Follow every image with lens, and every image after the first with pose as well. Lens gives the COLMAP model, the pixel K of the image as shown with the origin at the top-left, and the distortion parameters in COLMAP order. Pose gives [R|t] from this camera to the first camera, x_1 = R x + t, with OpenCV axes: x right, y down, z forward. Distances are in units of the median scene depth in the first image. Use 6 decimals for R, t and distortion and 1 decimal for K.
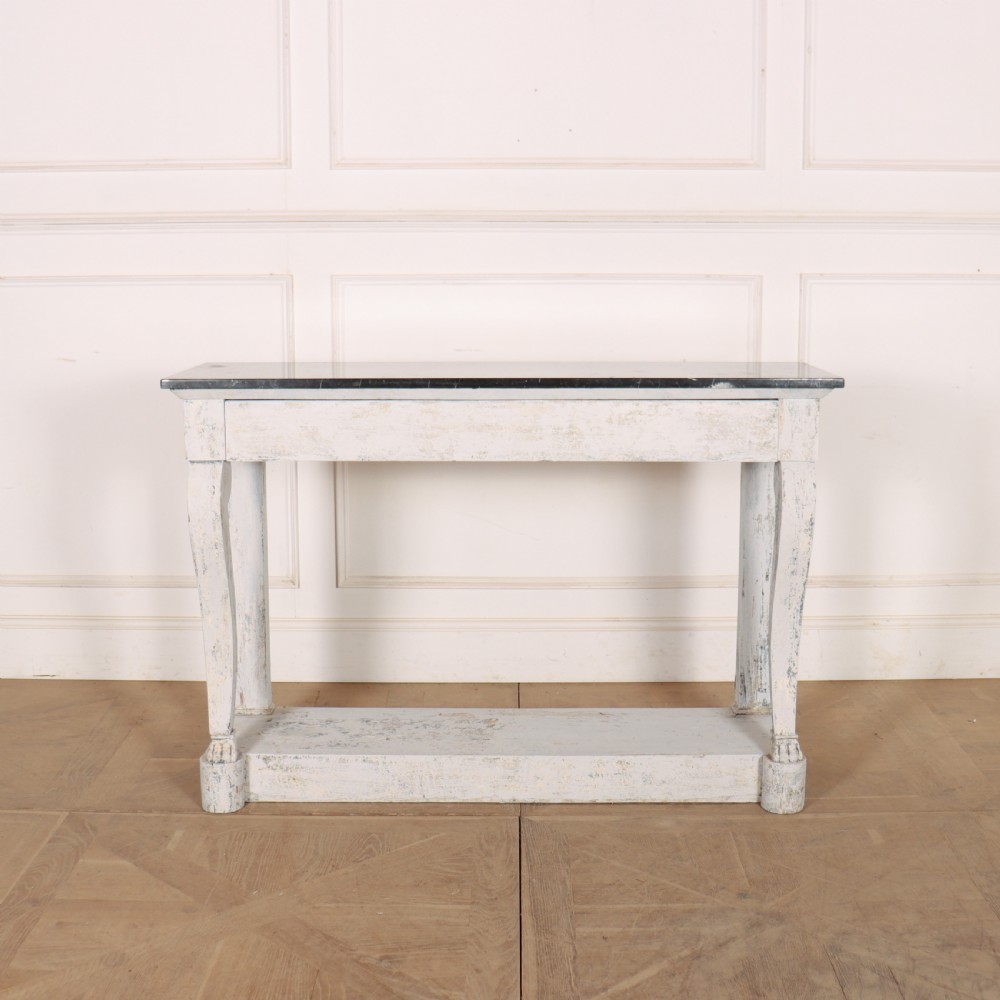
lens RADIAL K [[1548.6, 0, 501.4], [0, 1548.6, 510.6], [0, 0, 1]] dist [-0.178819, 0.081335]
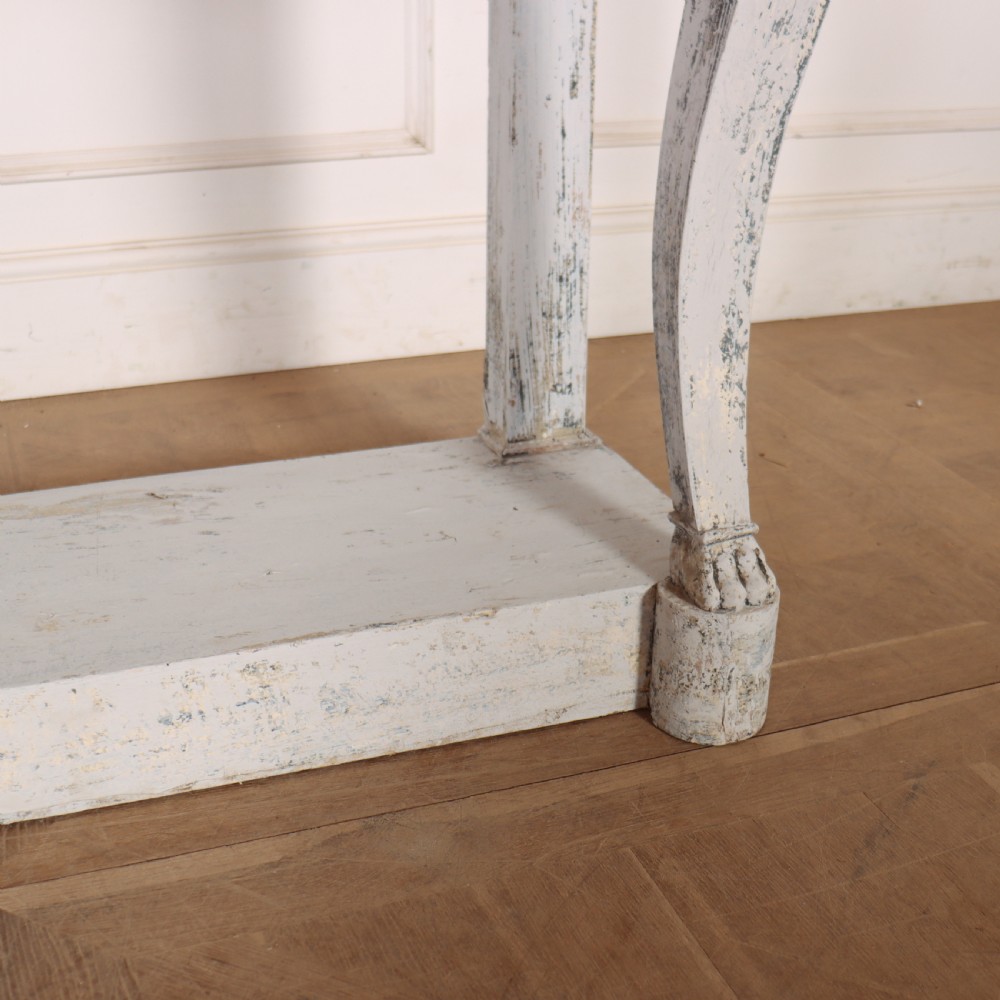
lens RADIAL K [[1465.4, 0, 542.4], [0, 1465.4, 564.5], [0, 0, 1]] dist [-0.160424, 0.087224]
pose [[0.925752, -0.144520, 0.349425, 0.029996], [0.042626, 0.958077, 0.283322, 0.058413], [-0.375722, -0.247391, 0.893102, 0.712329]]
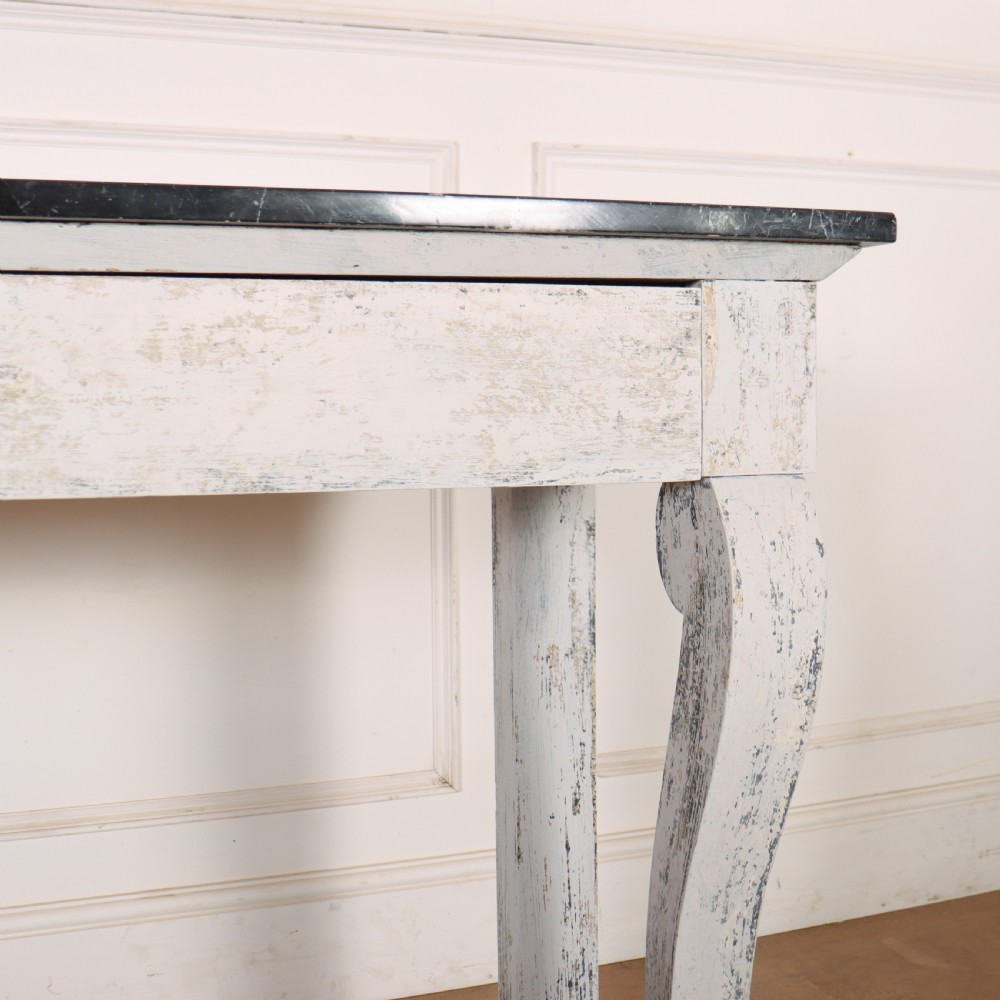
lens RADIAL K [[1484.3, 0, 648.2], [0, 1484.3, 377.3], [0, 0, 1]] dist [-0.181408, 0.143061]
pose [[0.914244, -0.003431, 0.405149, 0.043036], [0.069802, 0.986346, -0.149159, -0.007353], [-0.399105, 0.164648, 0.902001, 0.688079]]
